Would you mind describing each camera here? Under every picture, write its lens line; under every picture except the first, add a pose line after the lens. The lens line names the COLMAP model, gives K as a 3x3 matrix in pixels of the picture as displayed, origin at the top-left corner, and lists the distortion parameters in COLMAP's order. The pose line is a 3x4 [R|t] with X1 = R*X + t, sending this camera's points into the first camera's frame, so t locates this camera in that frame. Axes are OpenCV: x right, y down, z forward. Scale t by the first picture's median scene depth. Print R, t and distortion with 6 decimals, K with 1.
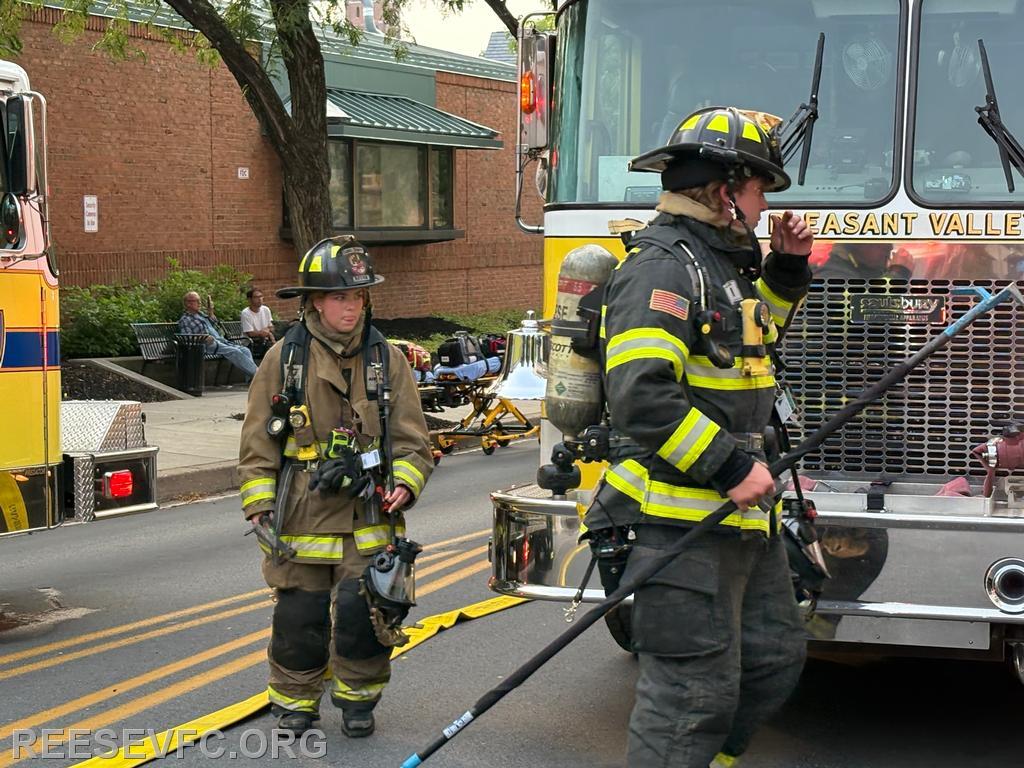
lens RADIAL K [[2245.5, 0, 512.0], [0, 2245.5, 384.0], [0, 0, 1]] dist [0.237603, -0.462347]
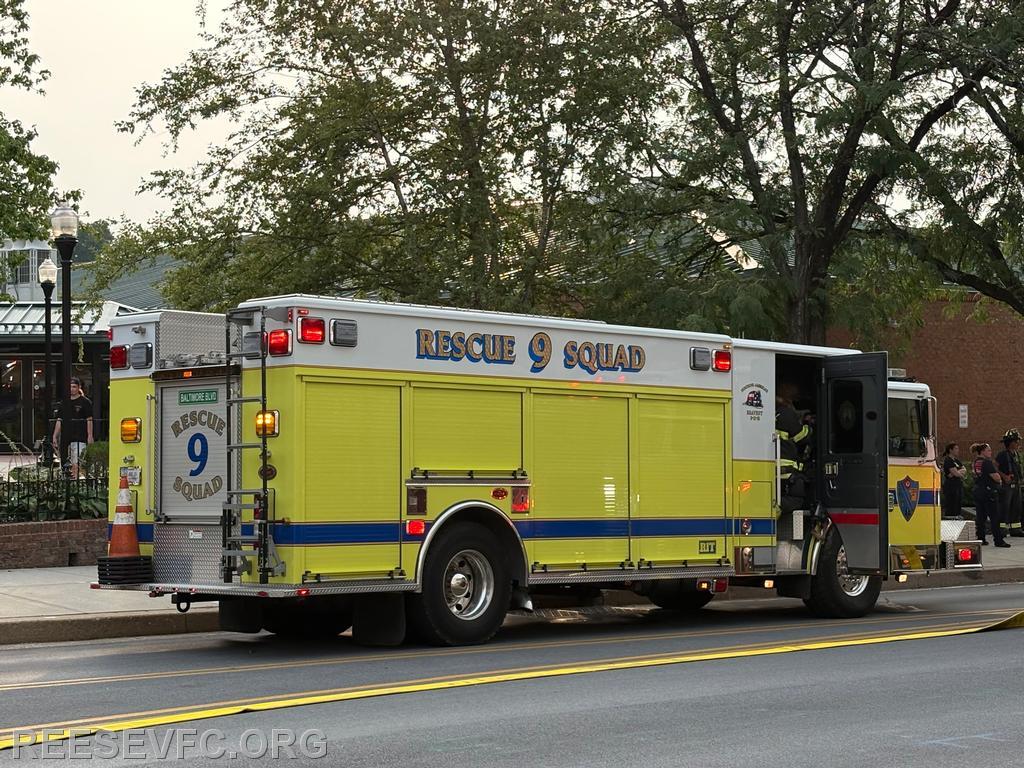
lens RADIAL K [[1969.7, 0, 512.0], [0, 1969.7, 384.0], [0, 0, 1]] dist [0.188718, -0.293483]
pose [[0.916456, -0.003980, -0.400115, 0.105535], [-0.026489, 0.997153, -0.070592, 0.011649], [0.399257, 0.075293, 0.913742, -0.518514]]
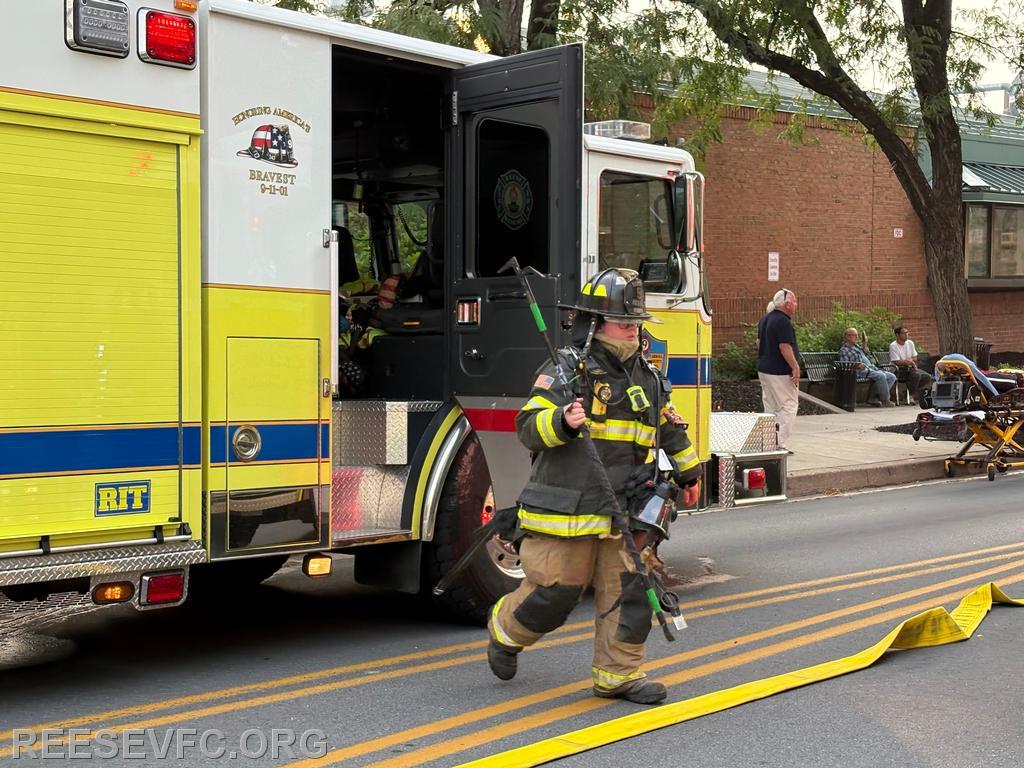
lens RADIAL K [[1762.5, 0, 512.0], [0, 1762.5, 384.0], [0, 0, 1]] dist [0.192549, -0.155460]
pose [[0.942934, 0.023069, -0.332181, 0.011674], [-0.026090, 0.999649, -0.004638, -0.000328], [0.331957, 0.013040, 0.943204, 0.008804]]
